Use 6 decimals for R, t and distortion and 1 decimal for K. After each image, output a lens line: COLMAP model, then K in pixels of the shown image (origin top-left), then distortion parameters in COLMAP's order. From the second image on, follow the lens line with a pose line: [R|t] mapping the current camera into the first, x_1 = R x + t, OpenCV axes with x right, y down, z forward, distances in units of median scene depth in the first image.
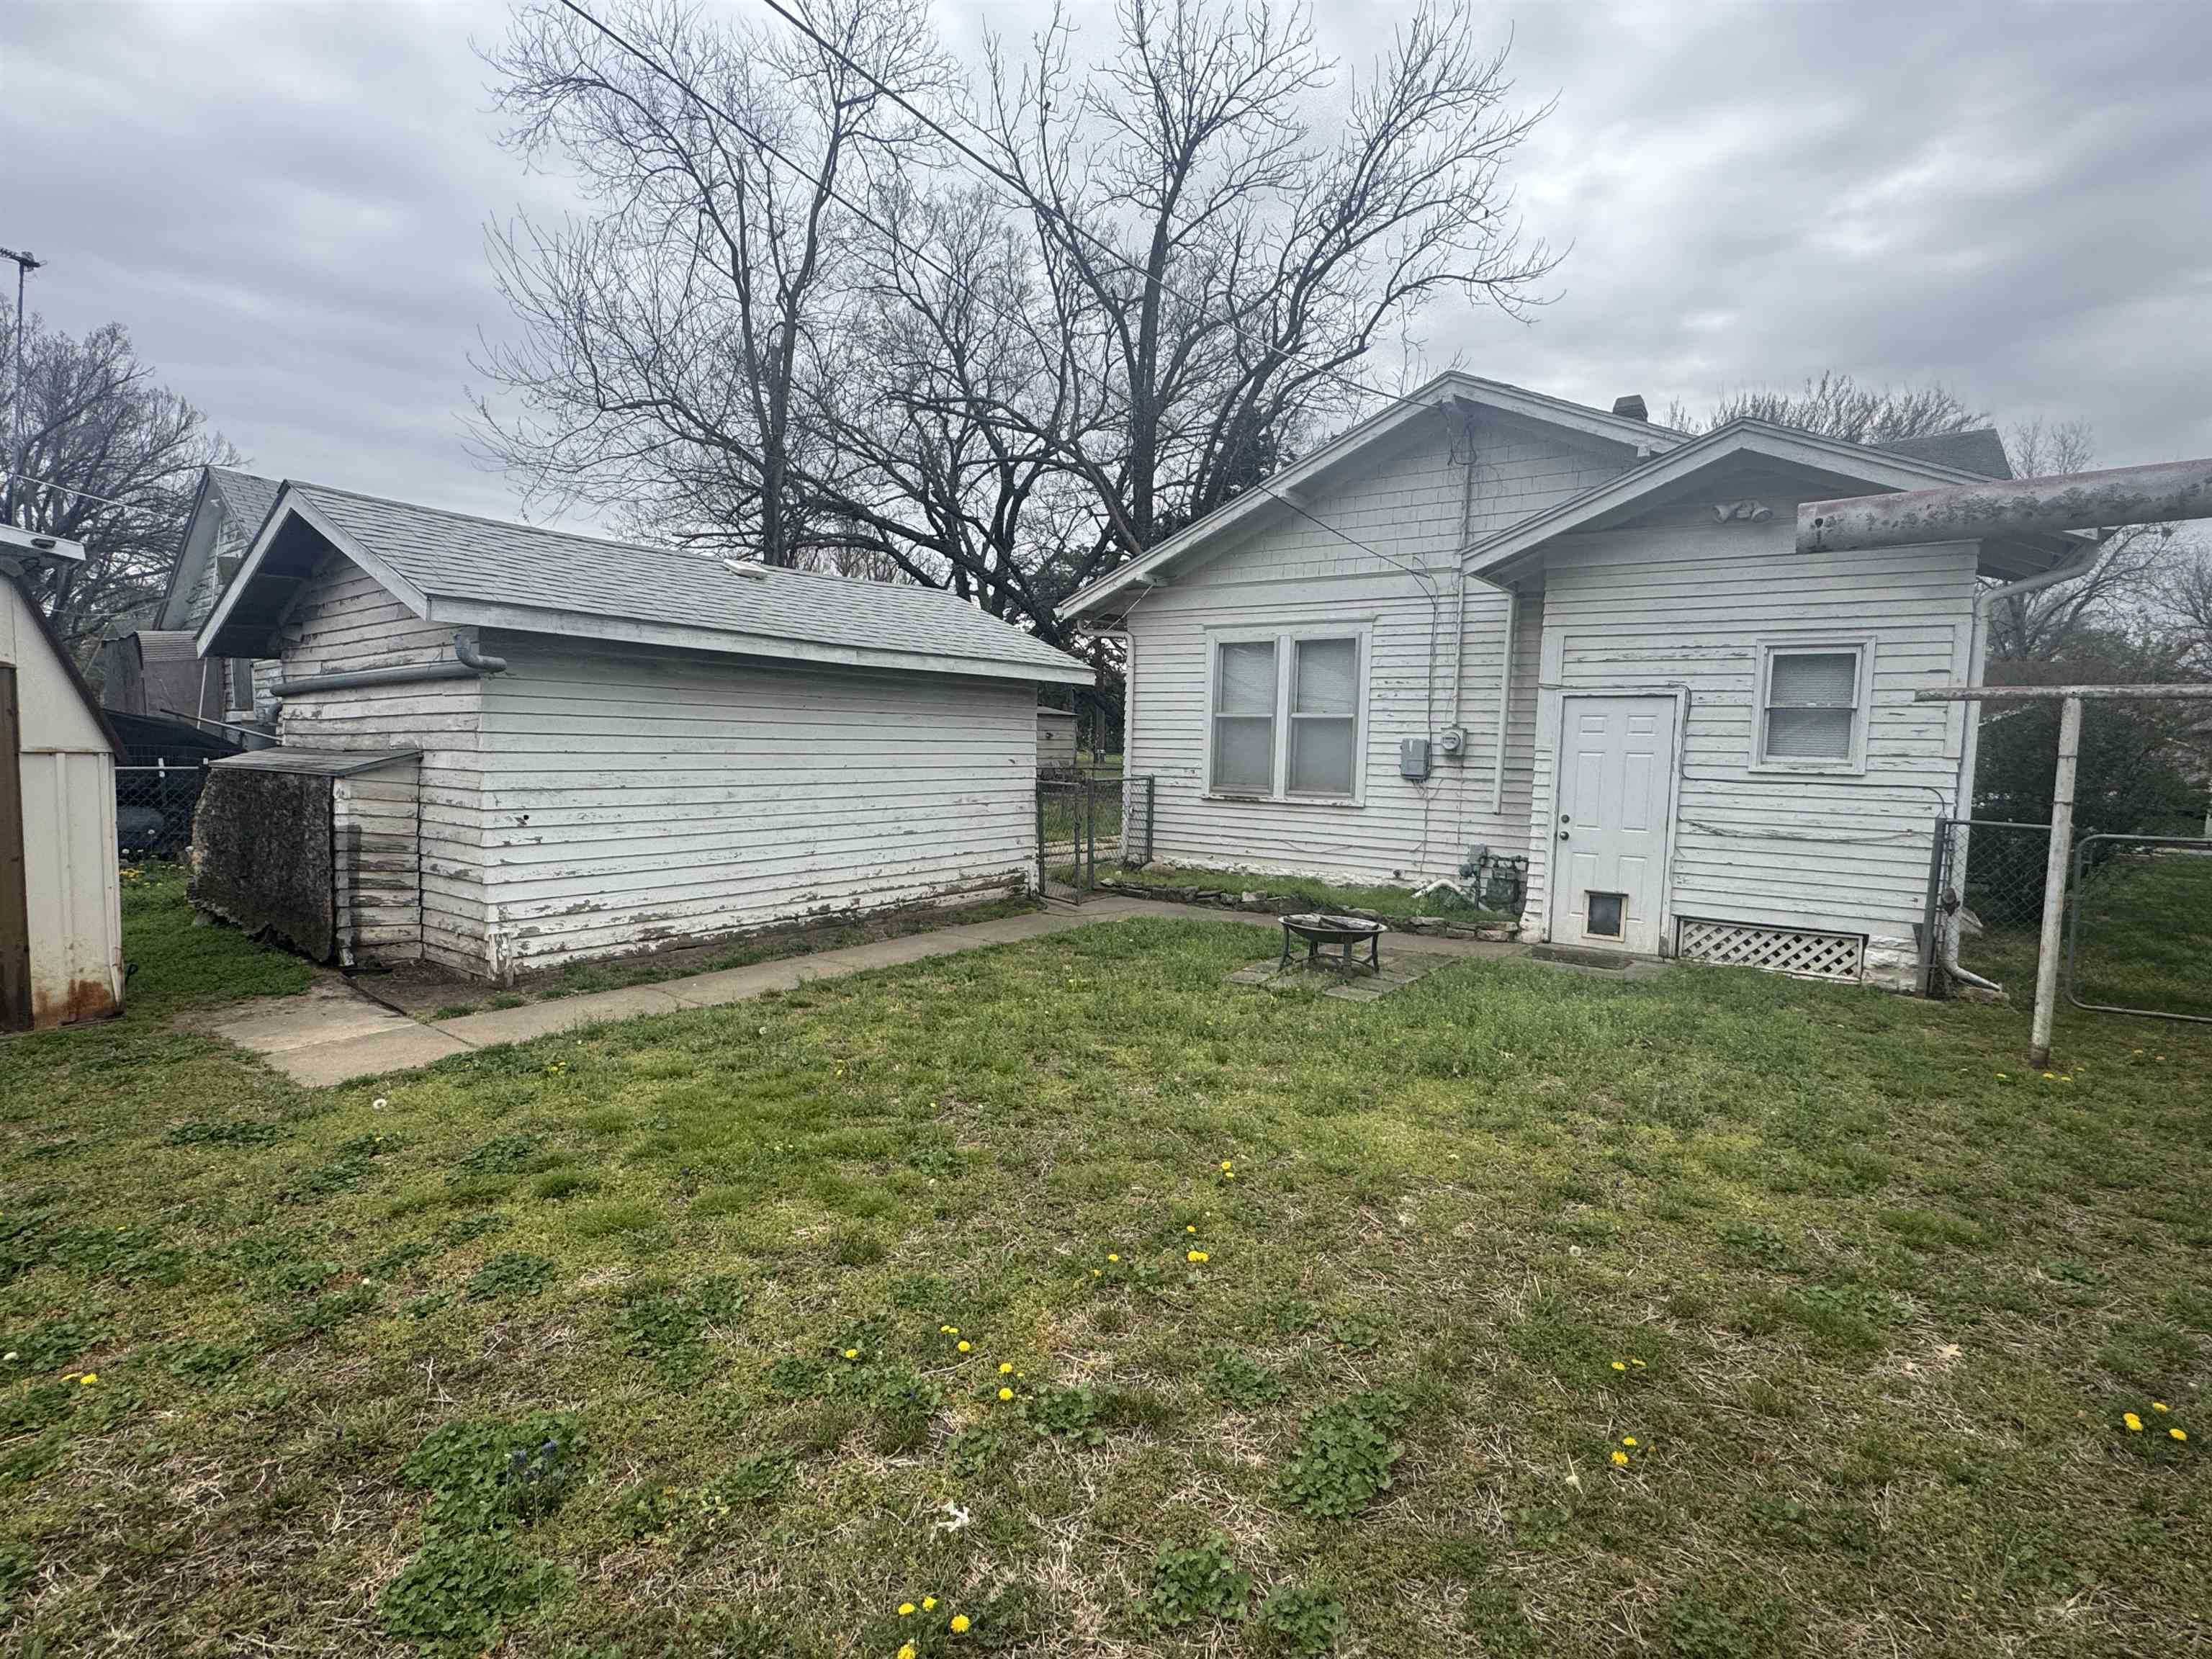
lens RADIAL K [[1060.3, 0, 1106.0], [0, 1060.3, 829.5], [0, 0, 1]] dist [-0.000315, 0.000525]
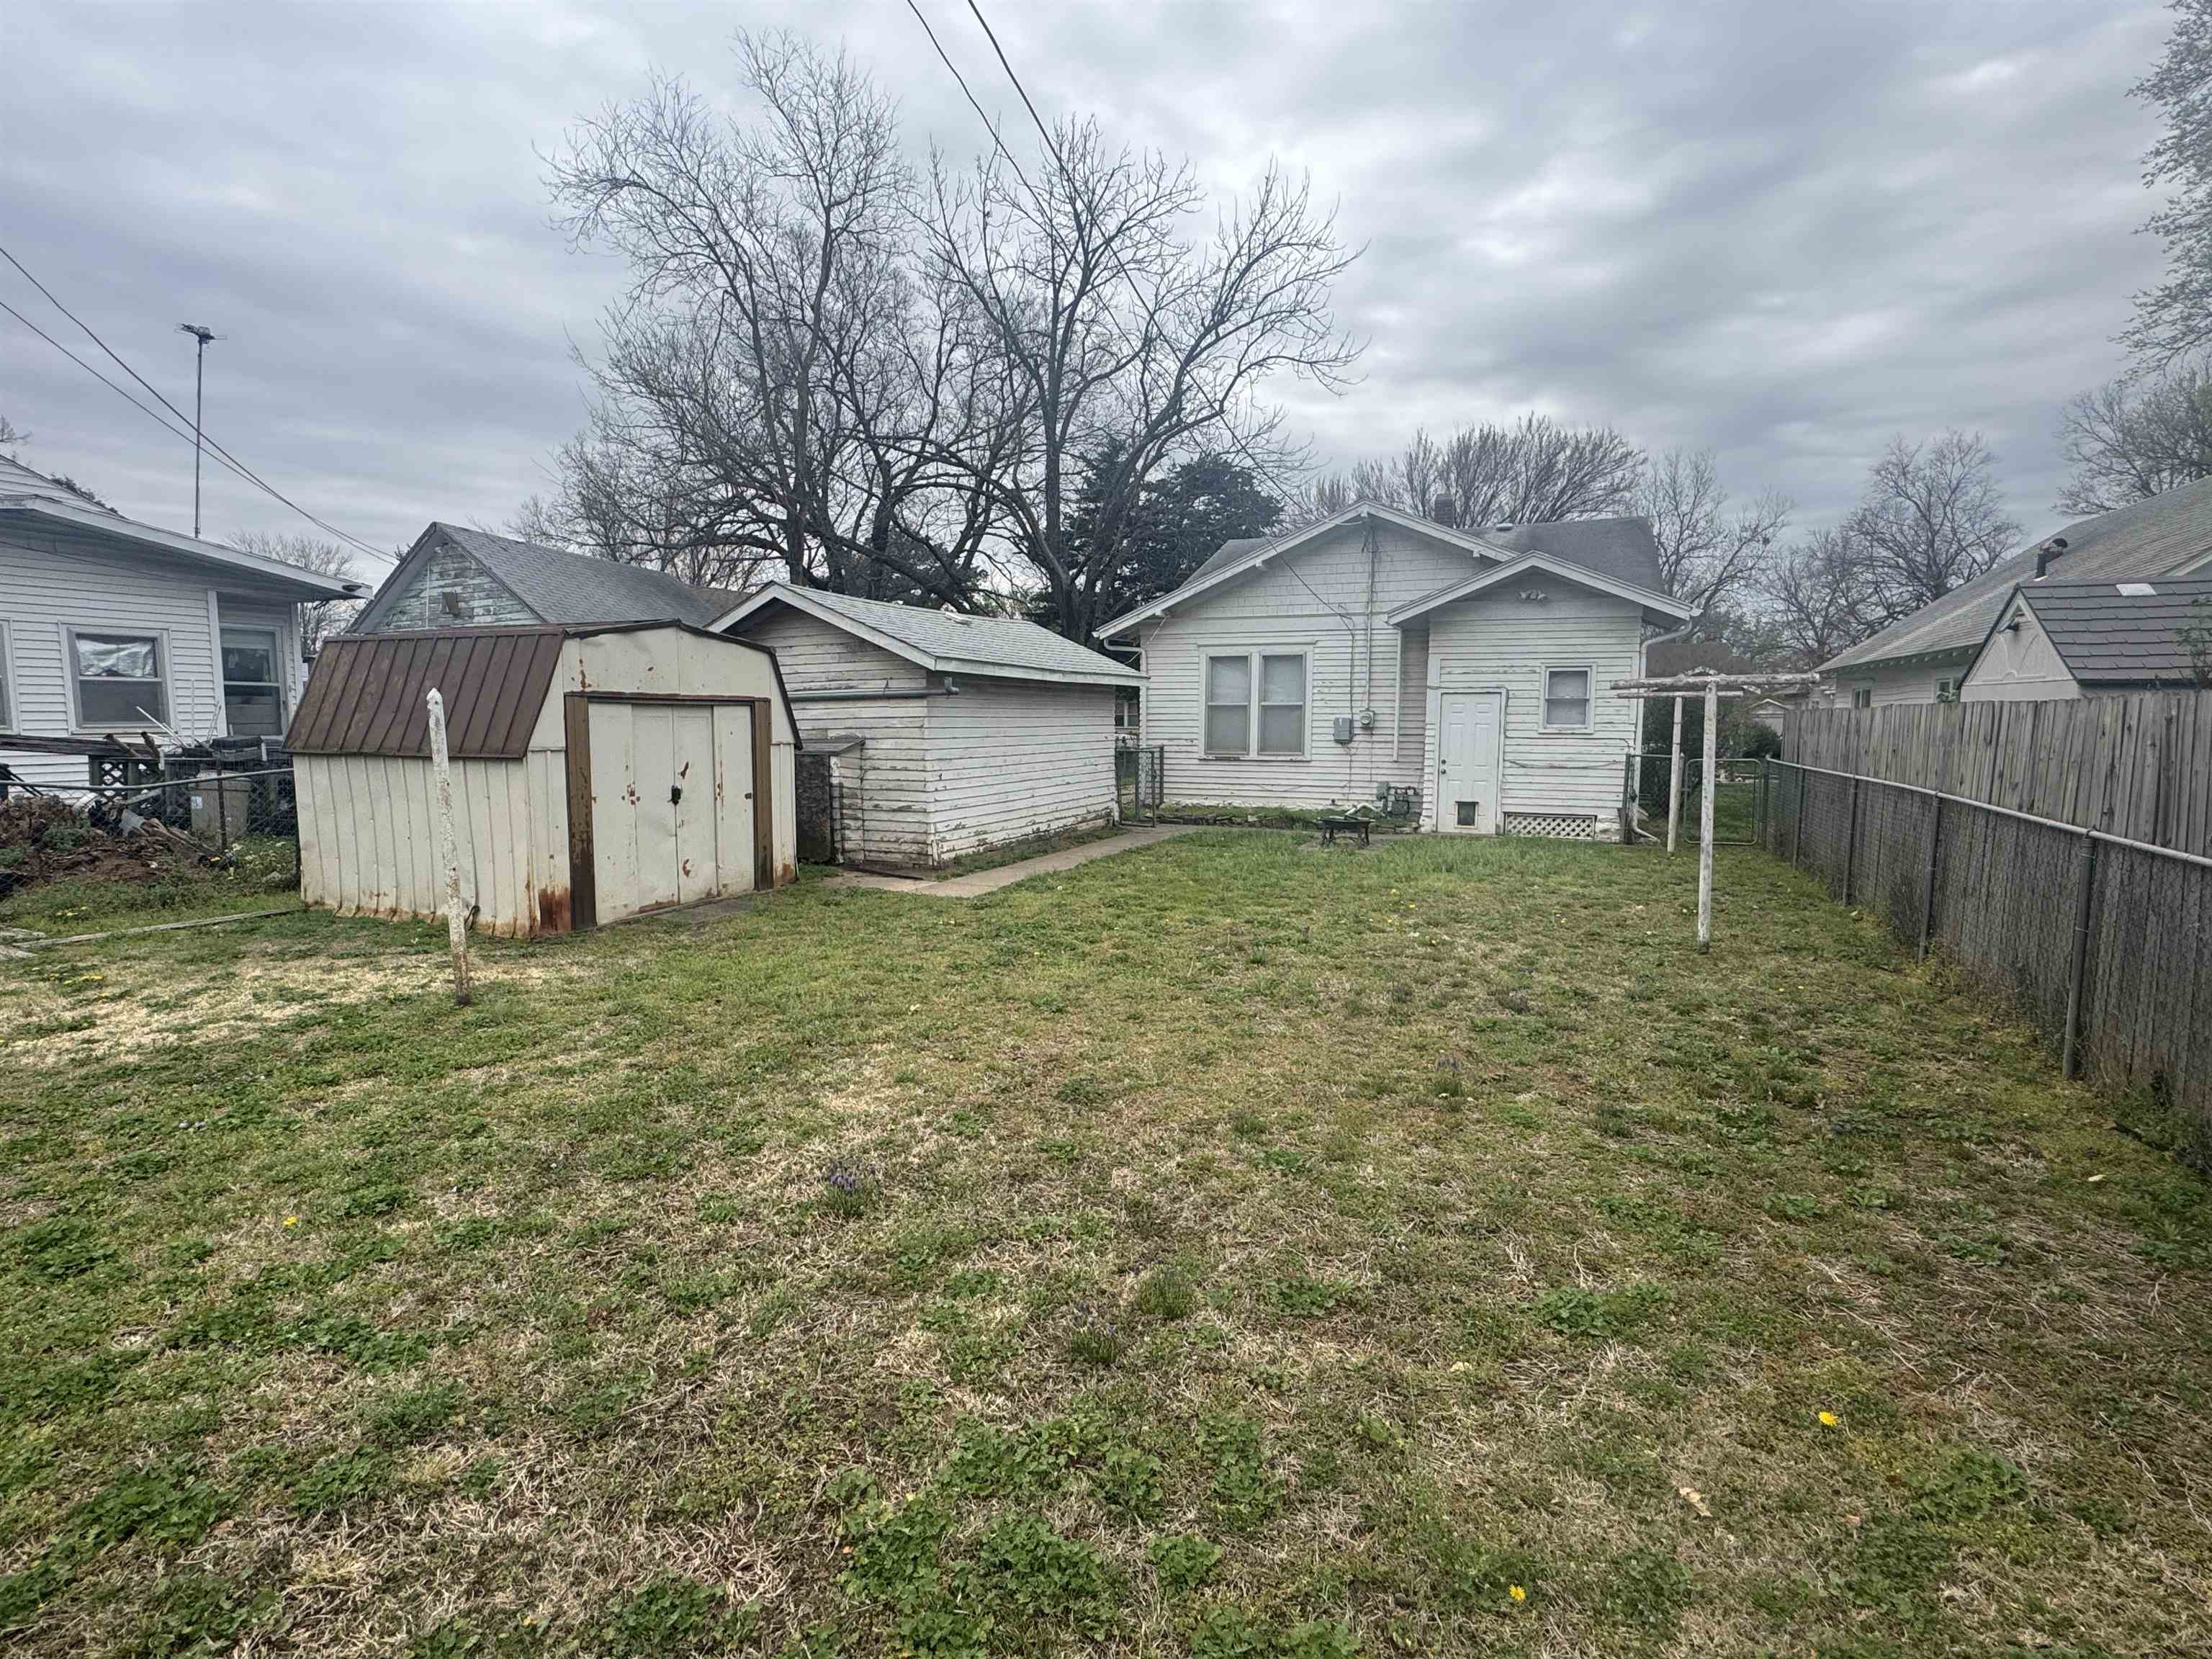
lens RADIAL K [[1060.3, 0, 1106.0], [0, 1060.3, 829.5], [0, 0, 1]] dist [-0.000315, 0.000525]
pose [[0.975624, -0.043448, 0.215104, -0.498796], [0.038067, 0.998851, 0.029096, 0.029434], [-0.216121, -0.020199, 0.976158, -0.606651]]
